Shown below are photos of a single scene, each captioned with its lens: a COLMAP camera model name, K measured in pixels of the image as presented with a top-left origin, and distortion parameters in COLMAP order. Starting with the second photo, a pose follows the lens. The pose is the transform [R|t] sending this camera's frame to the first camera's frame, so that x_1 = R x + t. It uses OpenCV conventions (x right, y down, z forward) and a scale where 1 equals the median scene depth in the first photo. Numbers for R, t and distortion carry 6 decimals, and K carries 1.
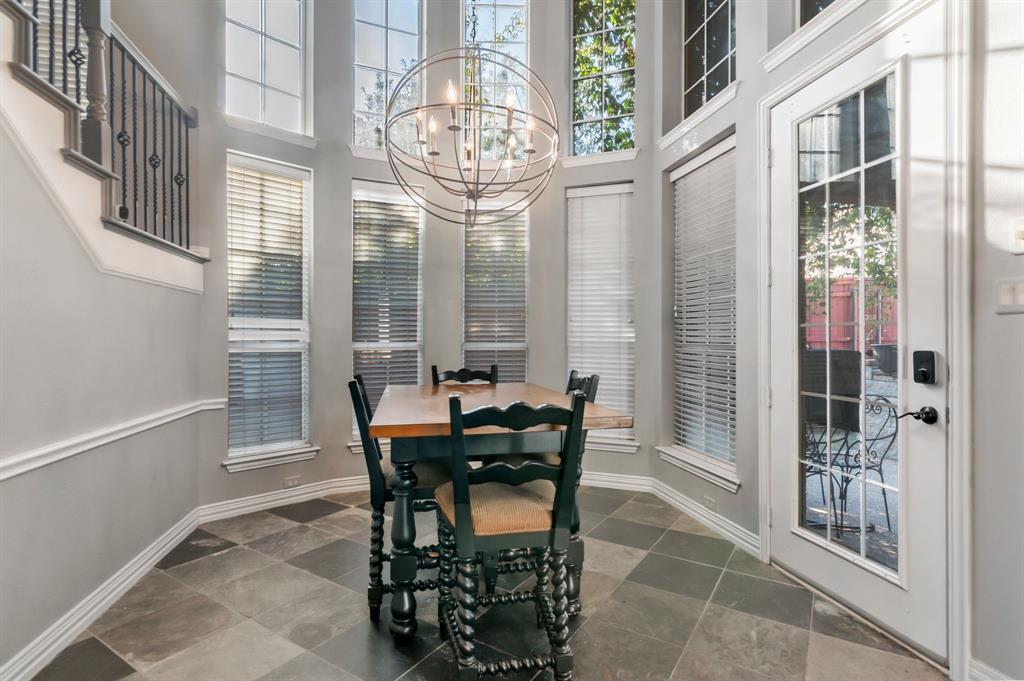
lens RADIAL K [[511.3, 0, 517.6], [0, 511.3, 337.9], [0, 0, 1]] dist [-0.001400, -0.000519]
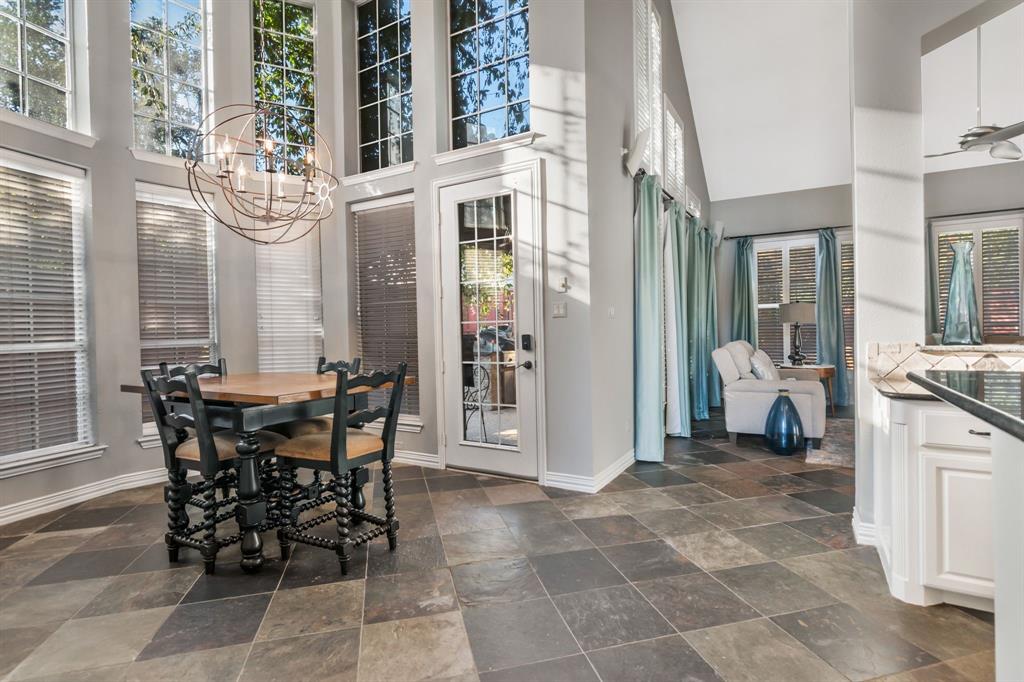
lens RADIAL K [[487.0, 0, 536.0], [0, 487.0, 331.9], [0, 0, 1]] dist [-0.000780, 0.000308]
pose [[0.656993, -0.017848, 0.753685, -0.331400], [0.018821, 0.999796, 0.007270, 0.000485], [-0.753662, 0.009409, 0.657195, -0.164604]]
